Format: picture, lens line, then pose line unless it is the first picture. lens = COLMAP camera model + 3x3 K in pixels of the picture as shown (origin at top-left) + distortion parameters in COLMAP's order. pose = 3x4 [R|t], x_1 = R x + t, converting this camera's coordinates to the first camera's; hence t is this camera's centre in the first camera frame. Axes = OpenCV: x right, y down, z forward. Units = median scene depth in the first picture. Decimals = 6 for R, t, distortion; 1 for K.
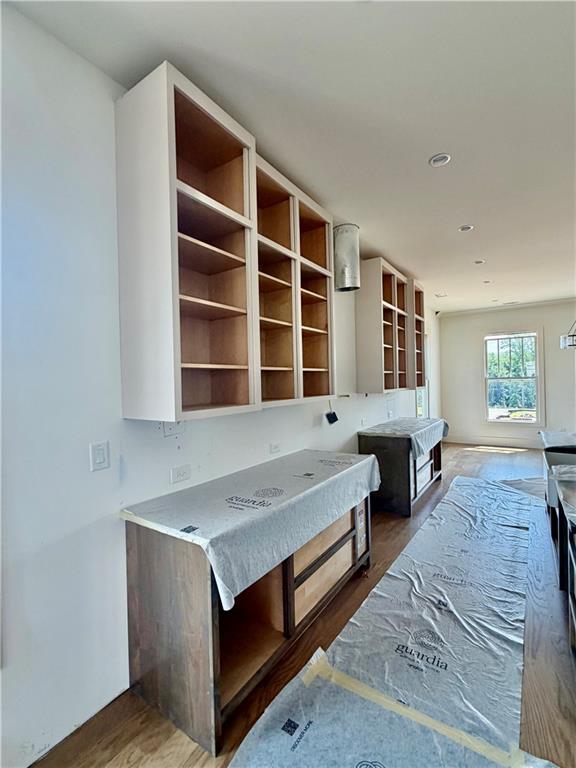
lens RADIAL K [[351.1, 0, 287.0], [0, 351.1, 385.3], [0, 0, 1]] dist [-0.006948, 0.000787]
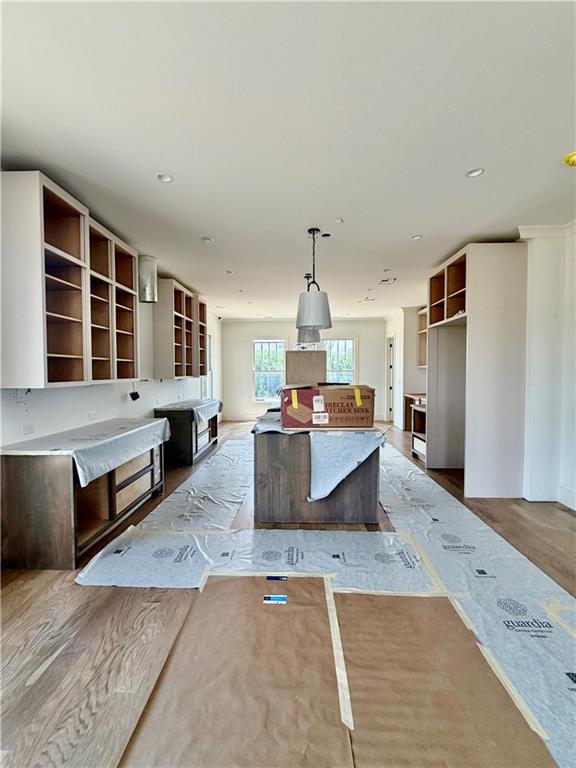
lens RADIAL K [[351.1, 0, 288.1], [0, 351.1, 384.3], [0, 0, 1]] dist [-0.006948, 0.000787]
pose [[0.841298, 0.003421, 0.540561, -0.159602], [-0.013956, 0.999784, 0.015392, 0.027754], [-0.540392, -0.020493, 0.841164, -0.688632]]
